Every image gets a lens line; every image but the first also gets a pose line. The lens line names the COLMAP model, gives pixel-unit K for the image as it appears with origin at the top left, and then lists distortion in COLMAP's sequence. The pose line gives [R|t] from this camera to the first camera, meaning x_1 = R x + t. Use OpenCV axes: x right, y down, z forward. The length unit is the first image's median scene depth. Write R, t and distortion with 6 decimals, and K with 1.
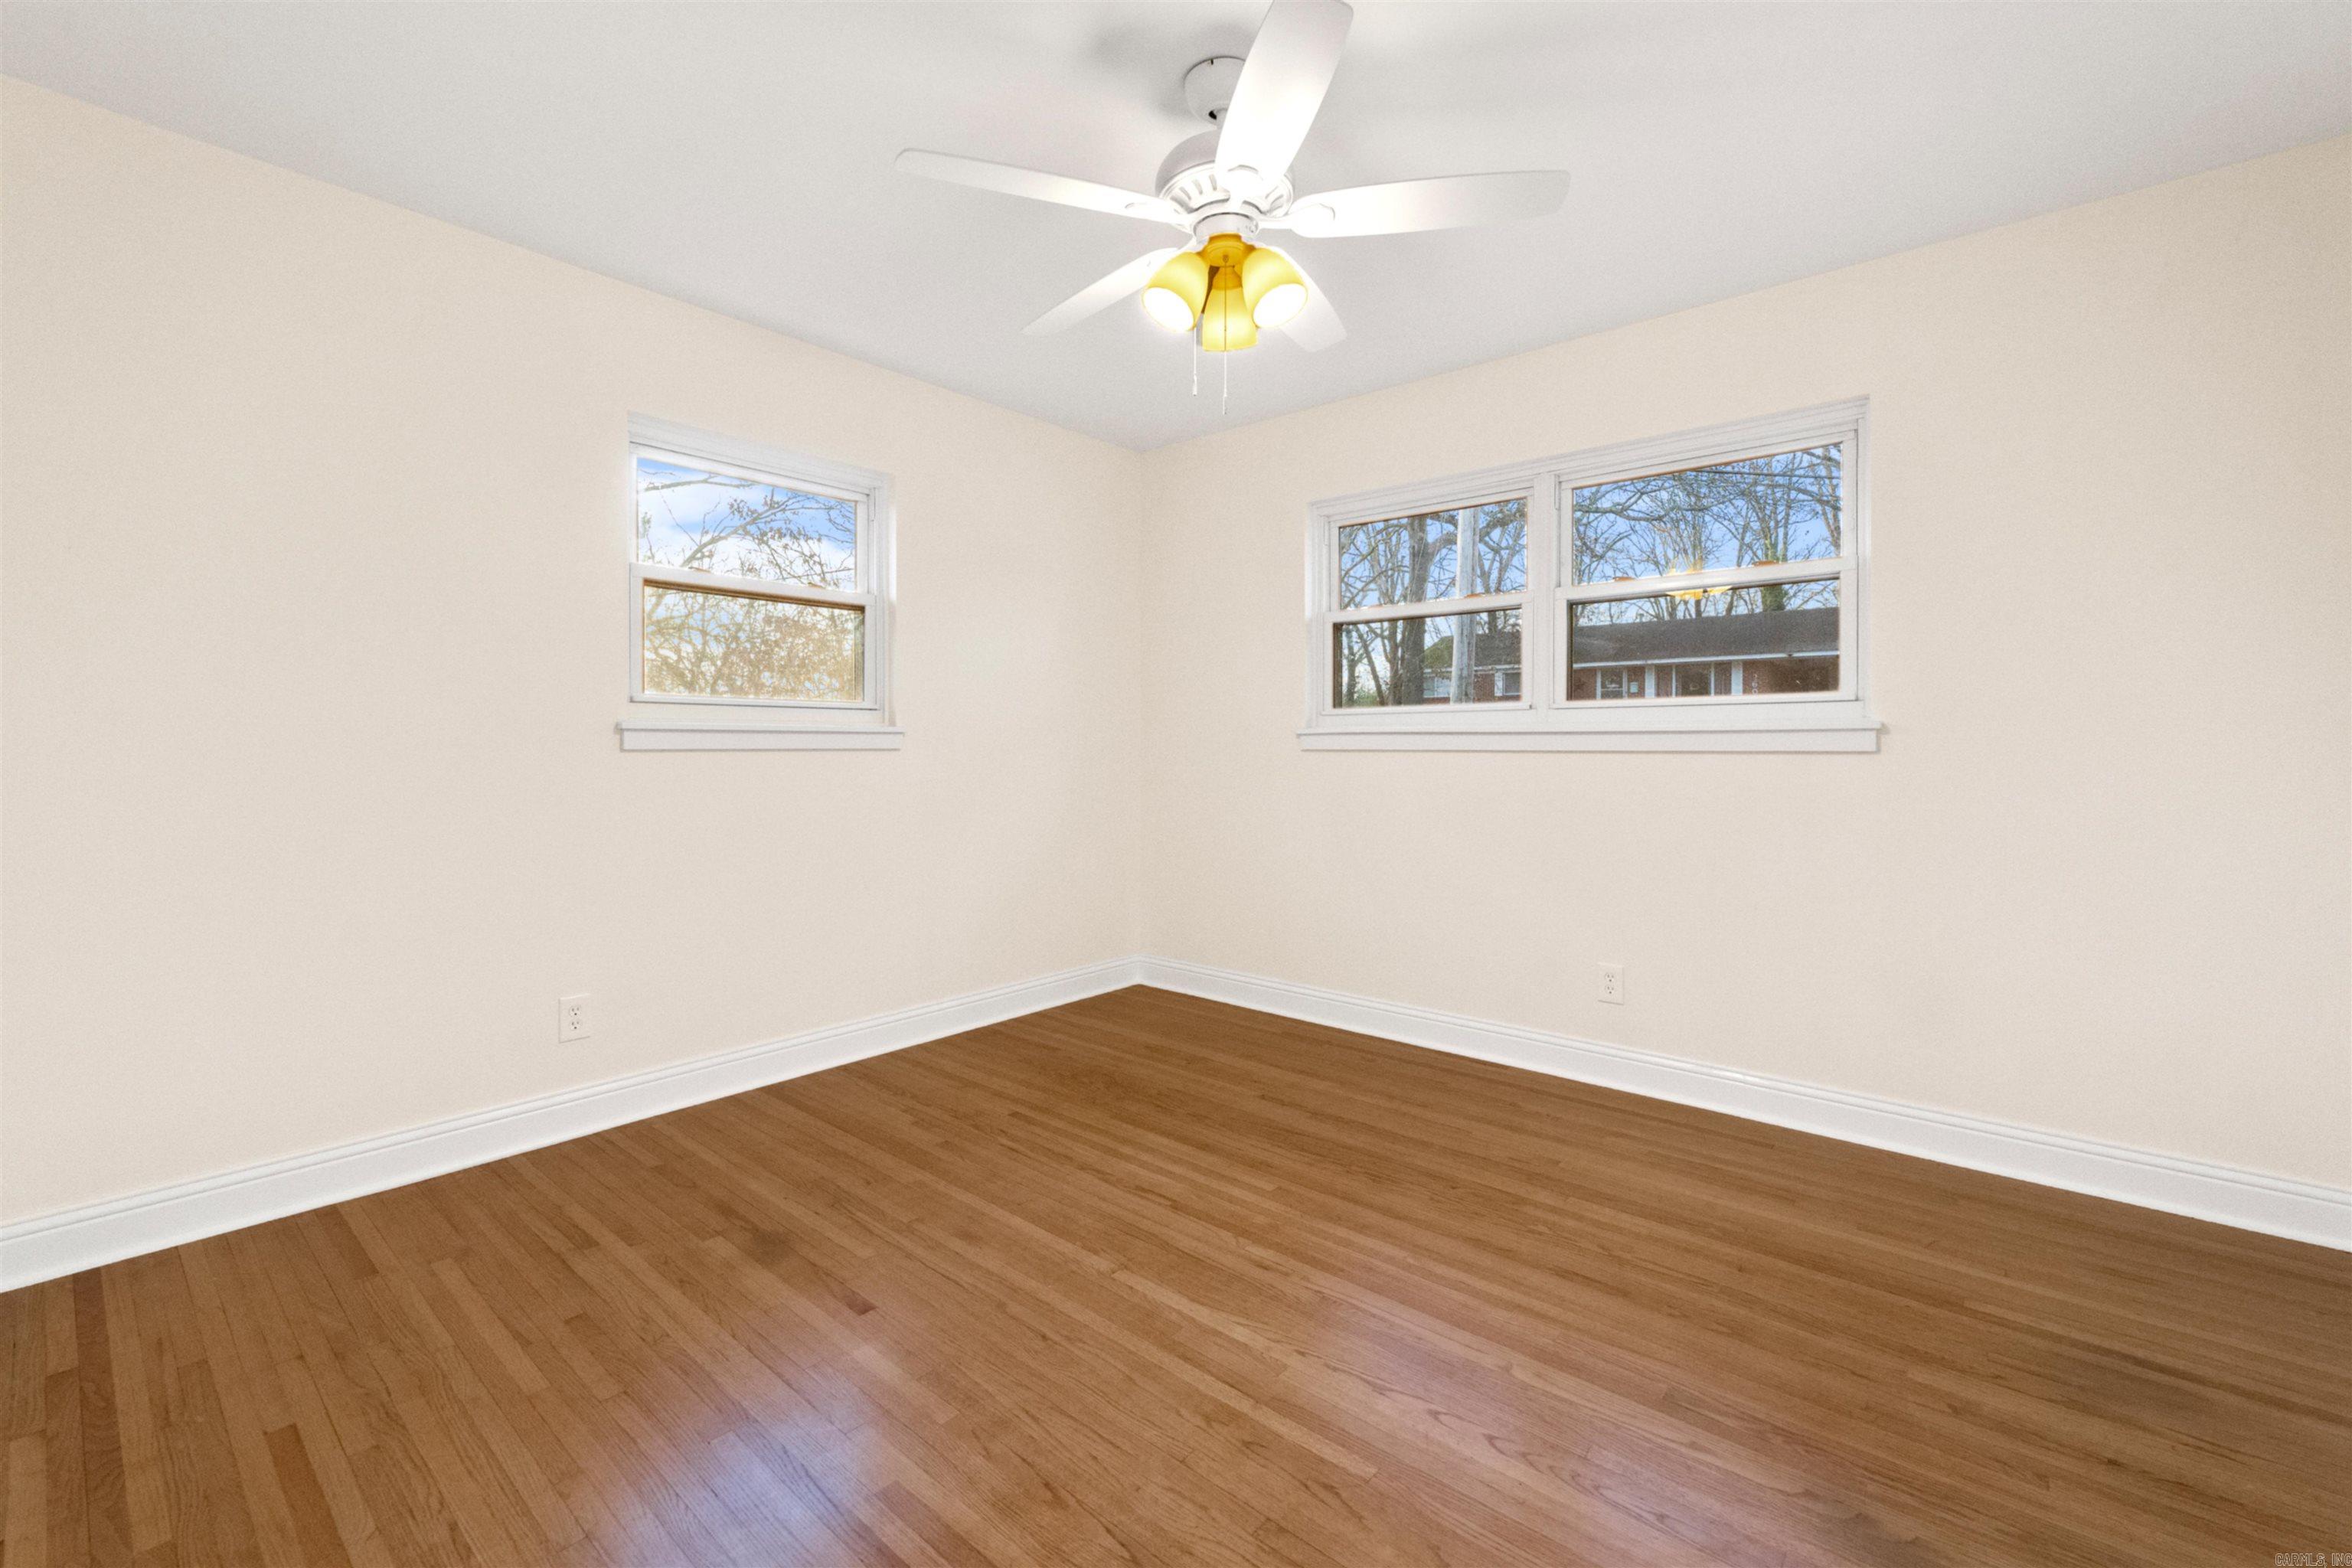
lens RADIAL K [[972.2, 0, 1184.7], [0, 972.2, 777.4], [0, 0, 1]] dist [0.001059, -0.003458]
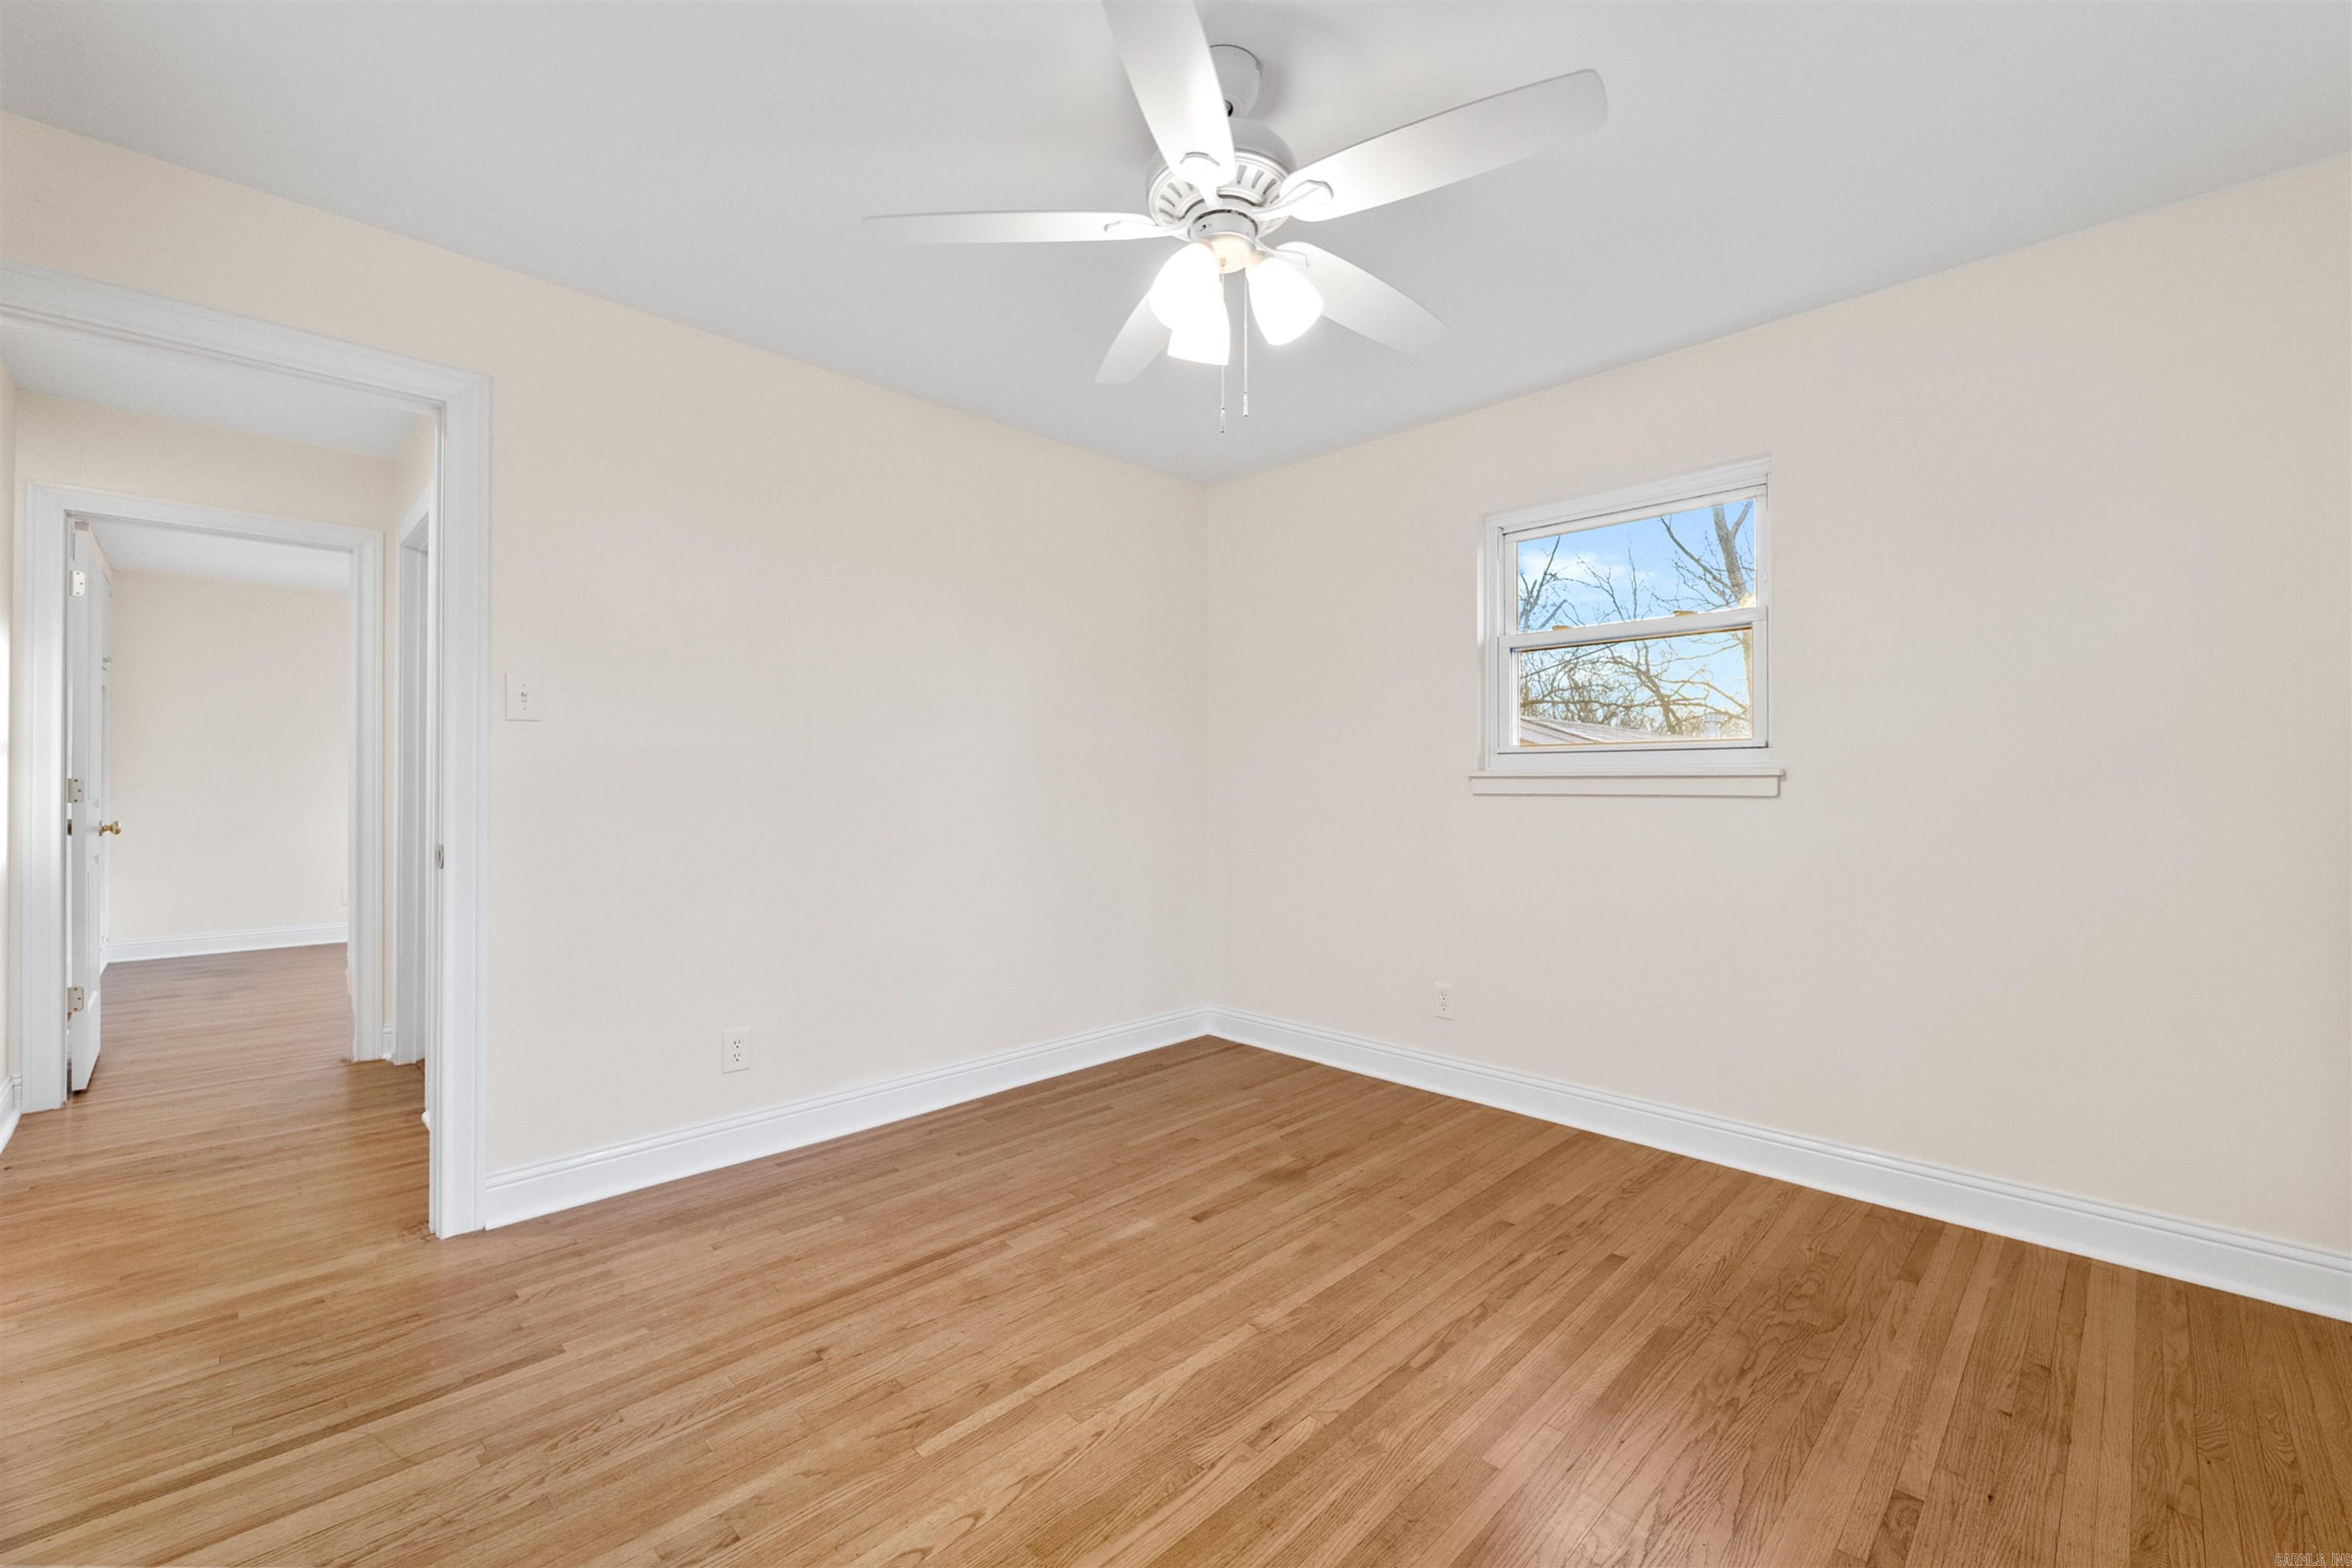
lens RADIAL K [[972.2, 0, 1184.7], [0, 972.2, 777.4], [0, 0, 1]] dist [0.001059, -0.003458]
pose [[-0.075056, -0.004751, -0.997168, 0.844458], [-0.034941, 0.999387, -0.002132, -0.046605], [0.996567, 0.034682, -0.075176, 0.889247]]
